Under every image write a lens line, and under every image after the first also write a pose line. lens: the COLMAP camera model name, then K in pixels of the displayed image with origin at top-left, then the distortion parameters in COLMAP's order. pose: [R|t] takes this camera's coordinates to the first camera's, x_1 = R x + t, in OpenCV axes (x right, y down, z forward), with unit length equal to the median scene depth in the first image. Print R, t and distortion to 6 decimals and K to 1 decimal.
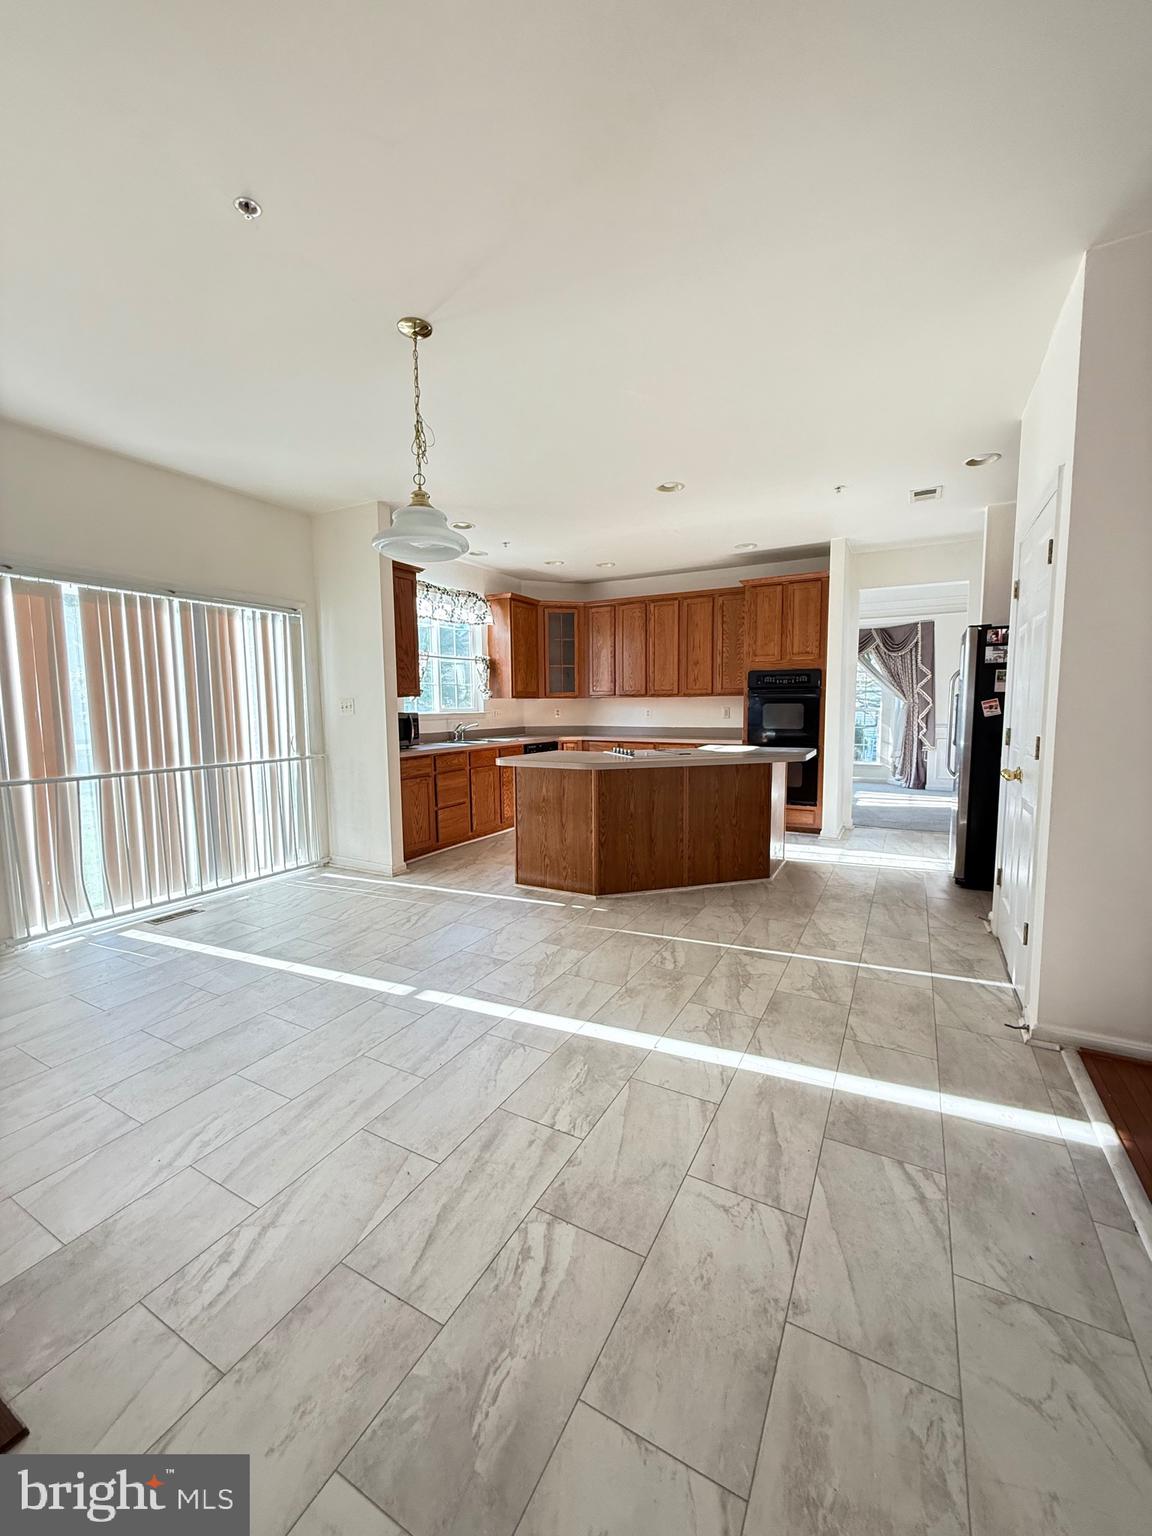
lens RADIAL K [[611.9, 0, 576.3], [0, 611.9, 765.2], [0, 0, 1]] dist [0.000114, -0.000057]
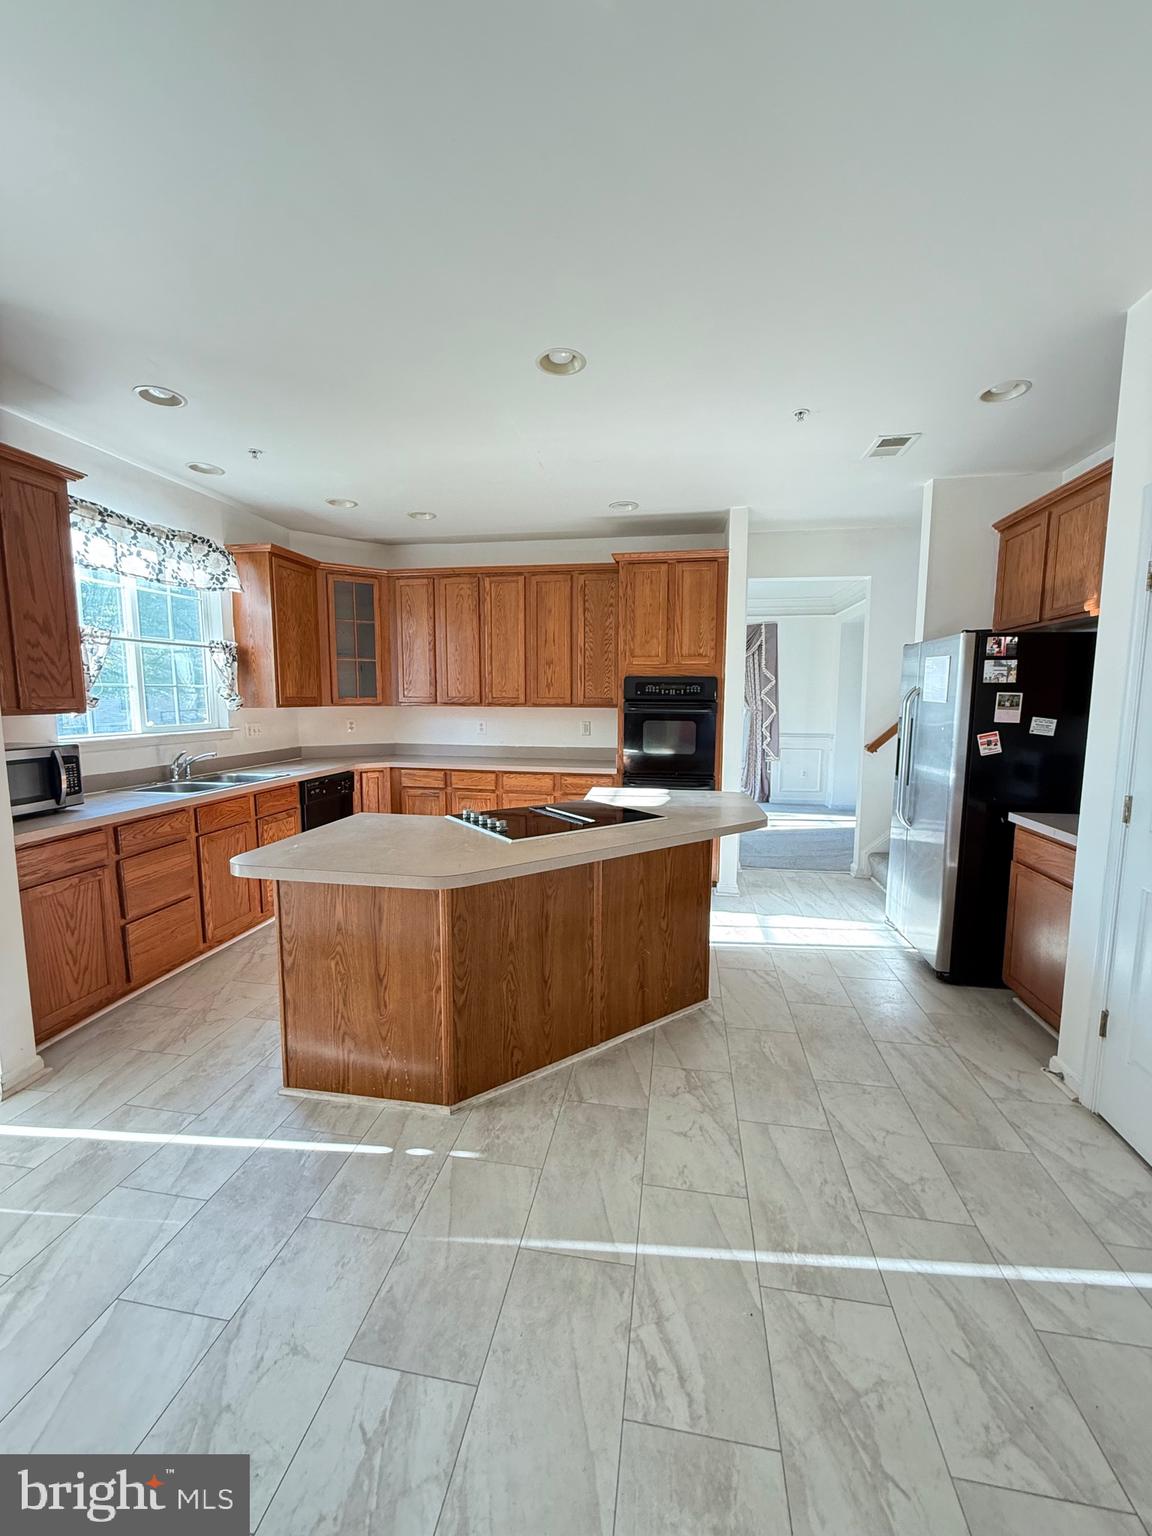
lens RADIAL K [[611.9, 0, 577.7], [0, 611.9, 766.6], [0, 0, 1]] dist [0.000114, -0.000057]
pose [[0.944737, -0.024752, 0.326894, -0.024340], [0.018917, 0.999600, 0.021018, -0.075128], [-0.327284, -0.013673, 0.944827, 0.384329]]
